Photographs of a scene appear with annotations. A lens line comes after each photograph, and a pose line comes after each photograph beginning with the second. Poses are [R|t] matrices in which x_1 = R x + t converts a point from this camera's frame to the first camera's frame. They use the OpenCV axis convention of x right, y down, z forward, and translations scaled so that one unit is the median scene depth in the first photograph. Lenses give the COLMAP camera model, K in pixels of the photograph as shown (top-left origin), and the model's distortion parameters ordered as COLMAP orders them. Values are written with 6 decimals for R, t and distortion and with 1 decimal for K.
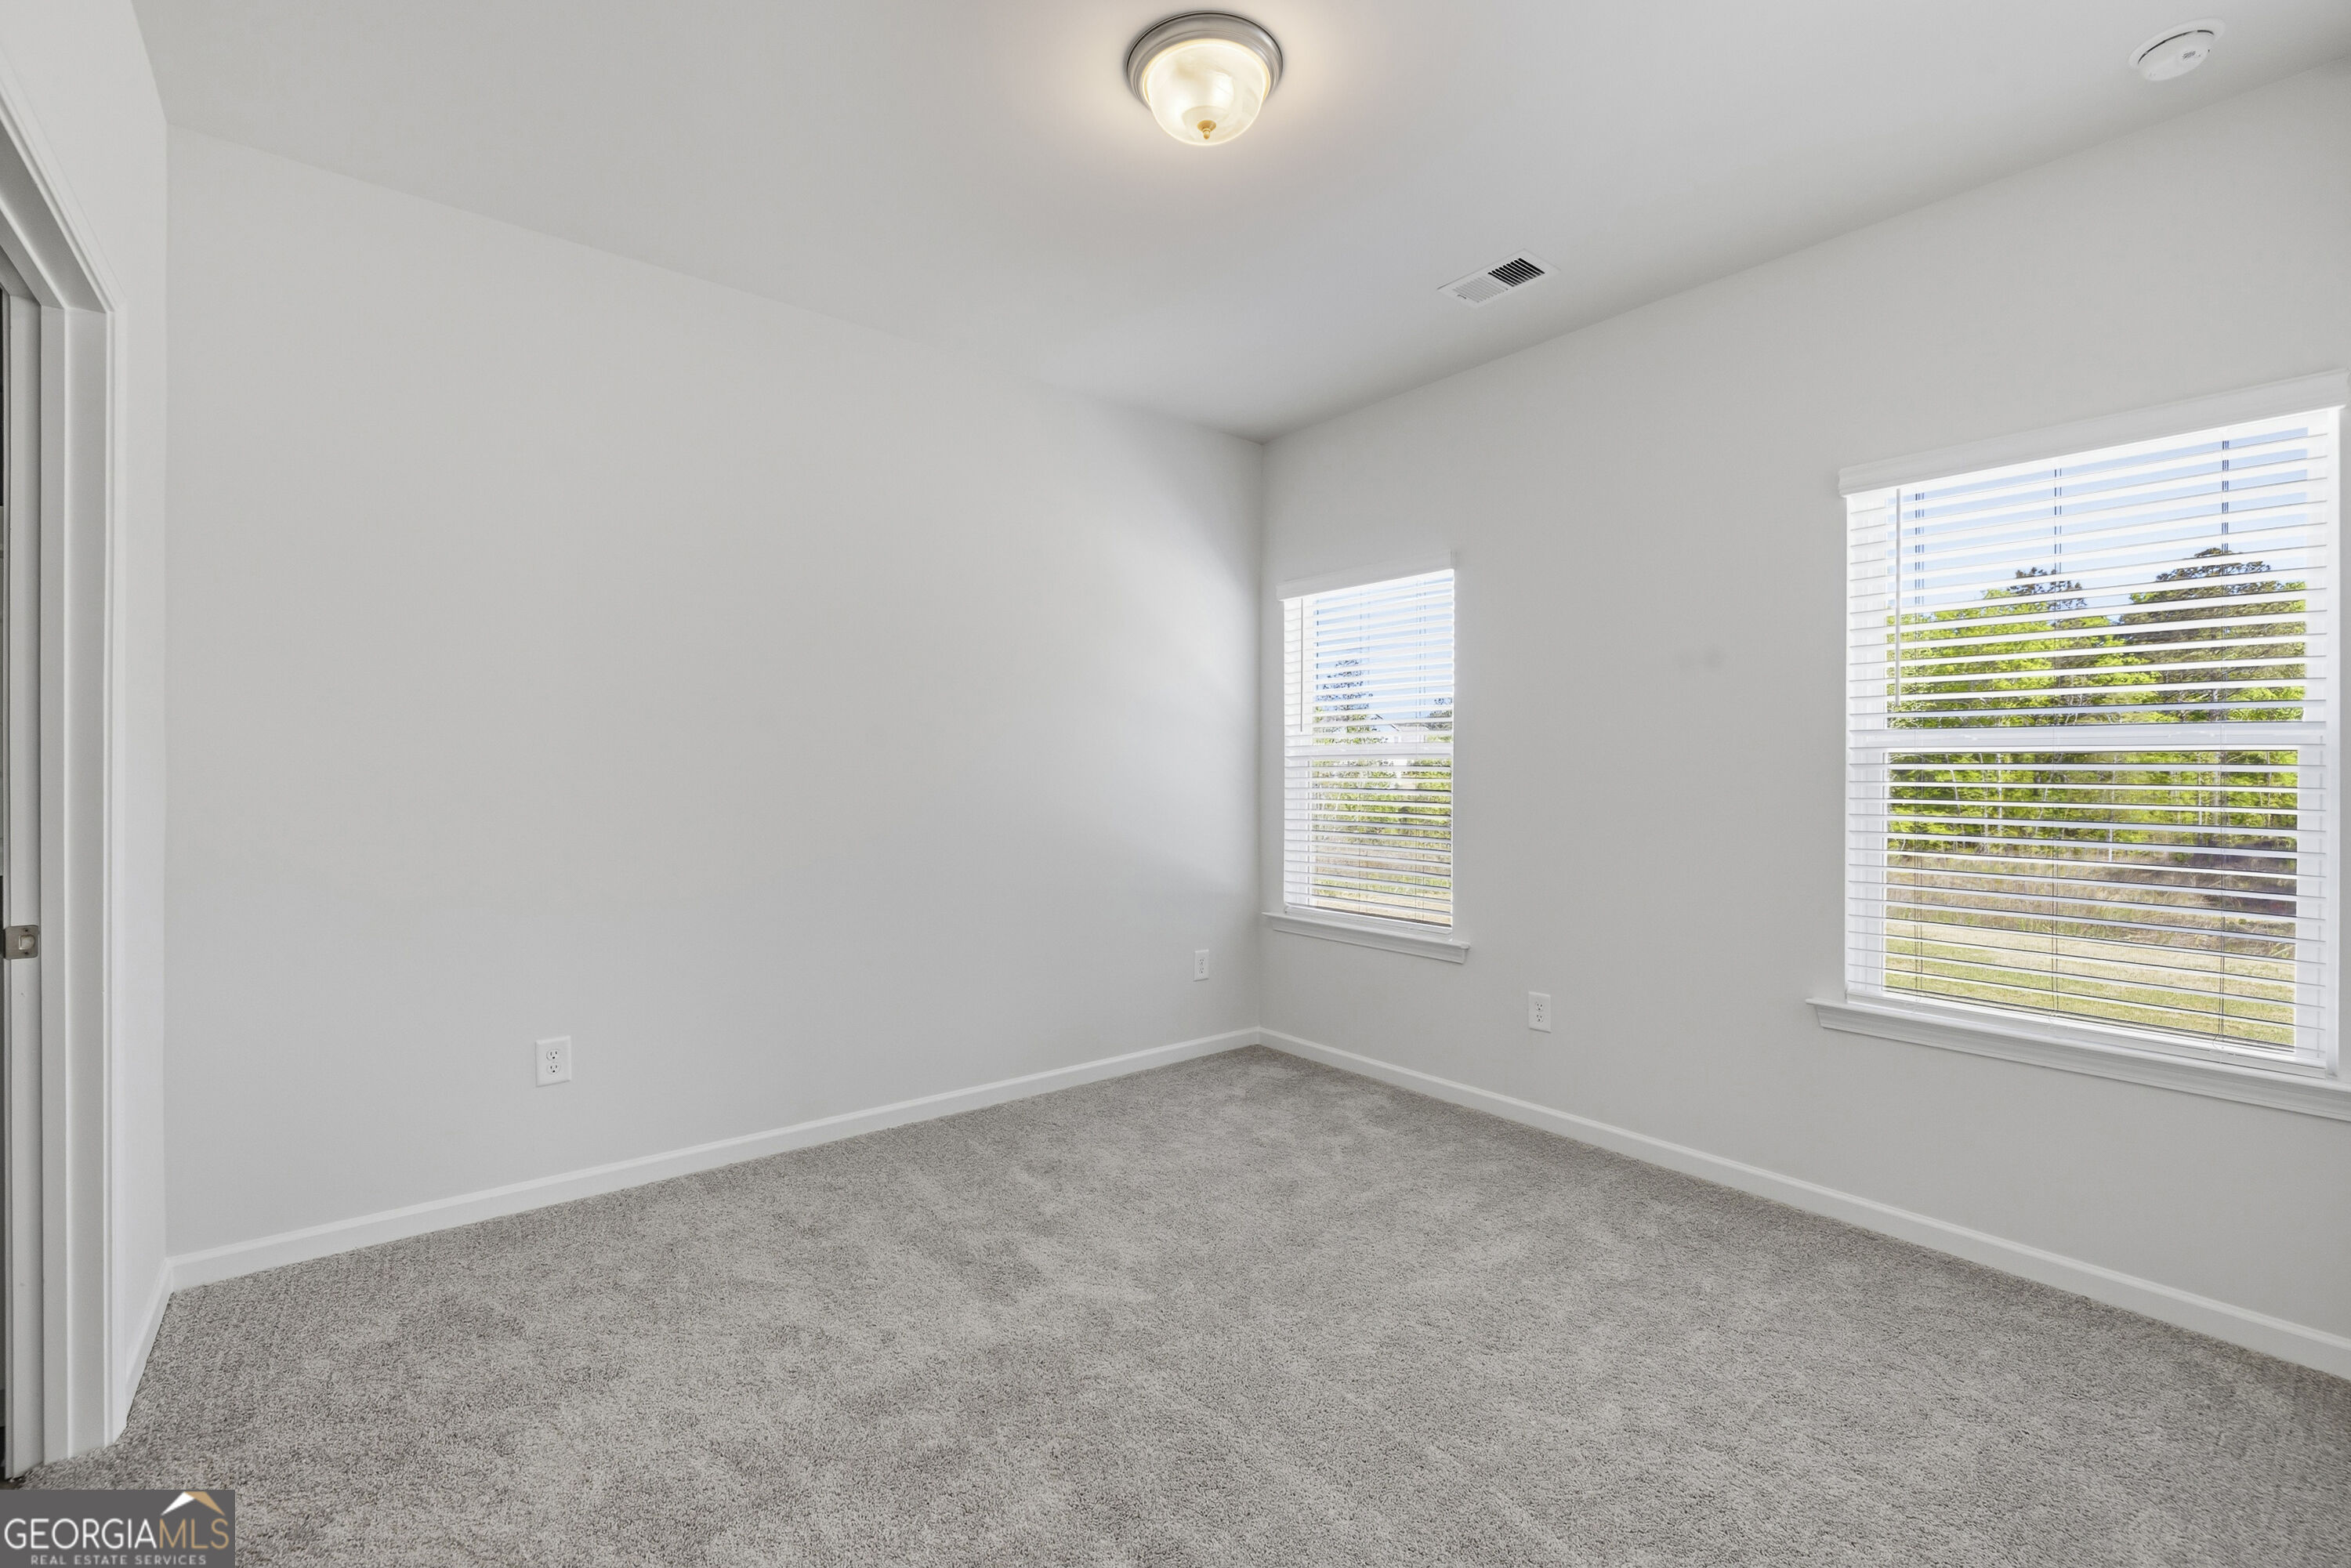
lens RADIAL K [[1038.3, 0, 1175.5], [0, 1038.3, 784.0], [0, 0, 1]] dist [0.002899, 0.000938]
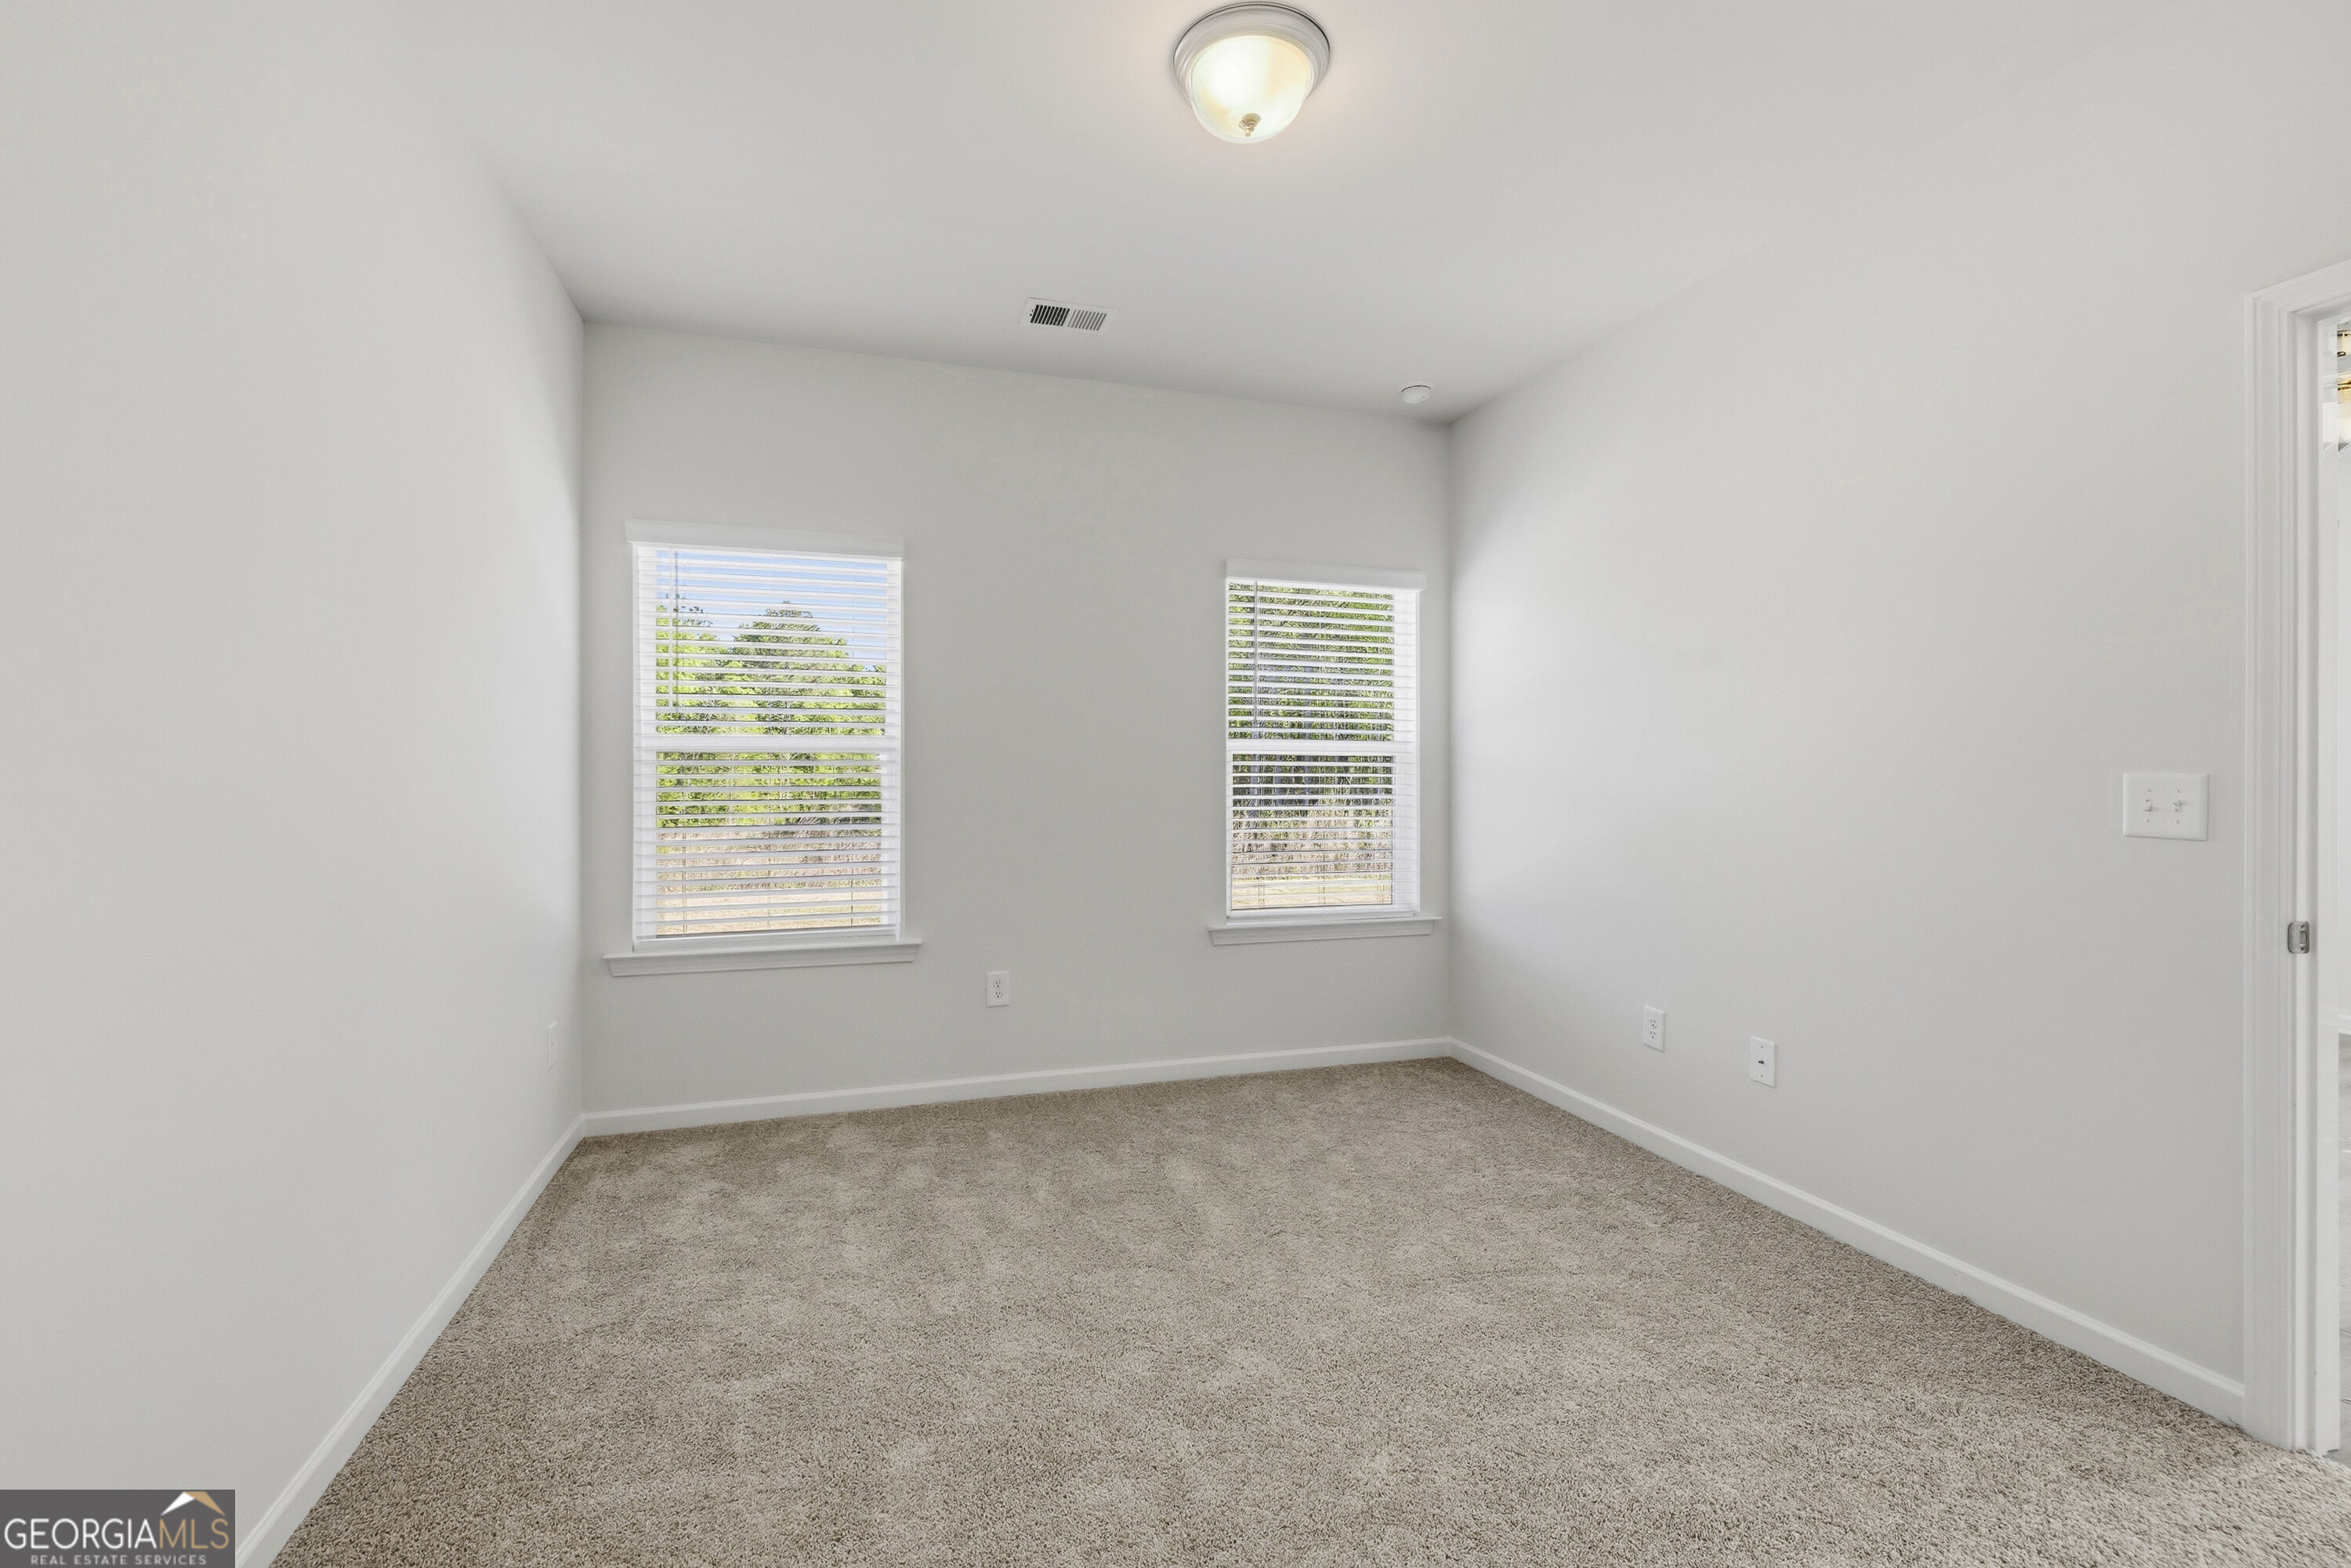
lens RADIAL K [[1024.1, 0, 1160.8], [0, 1024.1, 767.1], [0, 0, 1]] dist [0.000356, 0.000128]
pose [[0.352473, -0.002288, 0.935819, -0.557366], [0.012135, 0.999924, -0.002126, -0.006840], [-0.935743, 0.012106, 0.352474, 0.441219]]
